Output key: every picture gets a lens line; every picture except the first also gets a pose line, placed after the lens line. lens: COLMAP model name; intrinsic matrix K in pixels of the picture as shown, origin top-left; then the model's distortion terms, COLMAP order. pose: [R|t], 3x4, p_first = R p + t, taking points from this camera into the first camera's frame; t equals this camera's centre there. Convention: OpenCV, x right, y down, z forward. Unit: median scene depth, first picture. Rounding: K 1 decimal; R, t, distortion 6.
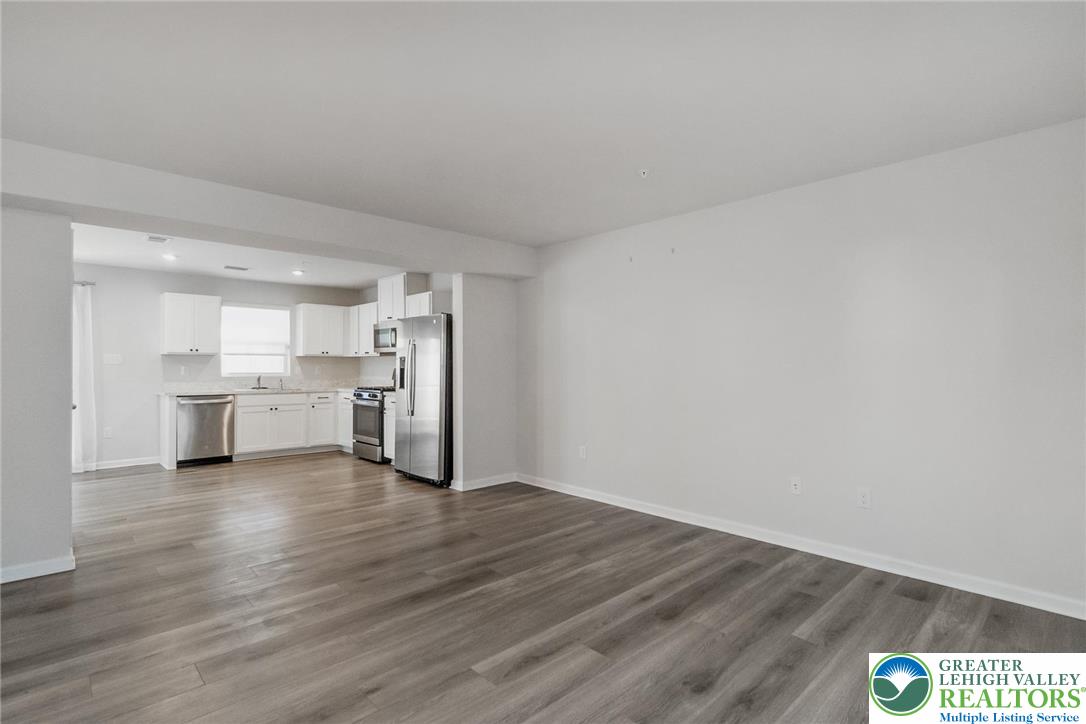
lens RADIAL K [[530.4, 0, 543.0], [0, 530.4, 362.0], [0, 0, 1]] dist [0.001560, 0.000061]
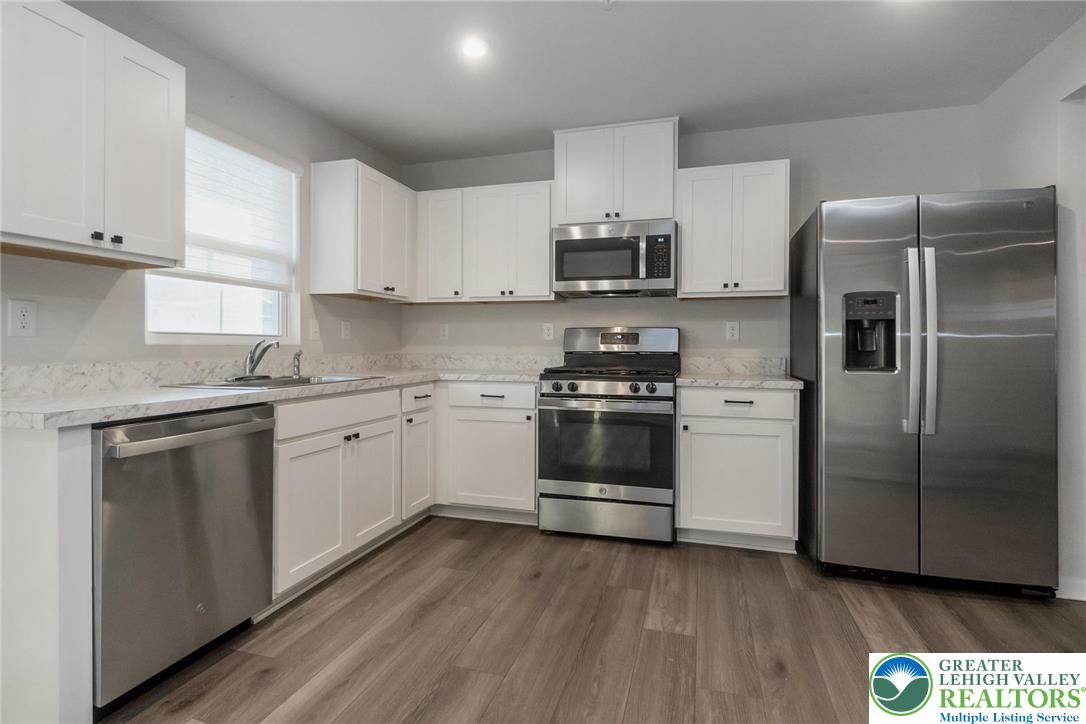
lens RADIAL K [[529.6, 0, 542.5], [0, 529.6, 345.7], [0, 0, 1]] dist [0.002582, 0.000292]
pose [[0.871660, 0.001533, 0.490109, -0.563640], [-0.007790, 0.999912, 0.010727, 0.024147], [-0.490050, -0.013169, 0.871595, 0.634398]]
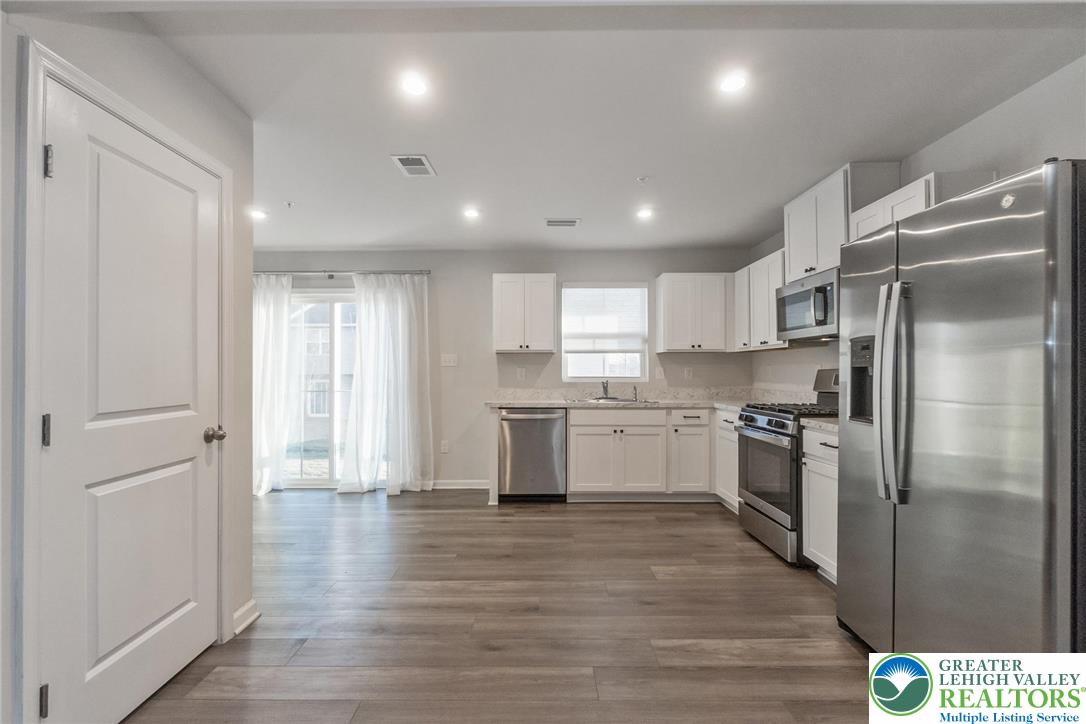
lens RADIAL K [[475.8, 0, 539.7], [0, 475.8, 368.3], [0, 0, 1]] dist [-0.000070, 0.000441]
pose [[0.722325, -0.006861, -0.691520, -0.163374], [0.008407, 0.999964, -0.001140, 0.009217], [0.691503, -0.004990, 0.722357, 0.496567]]
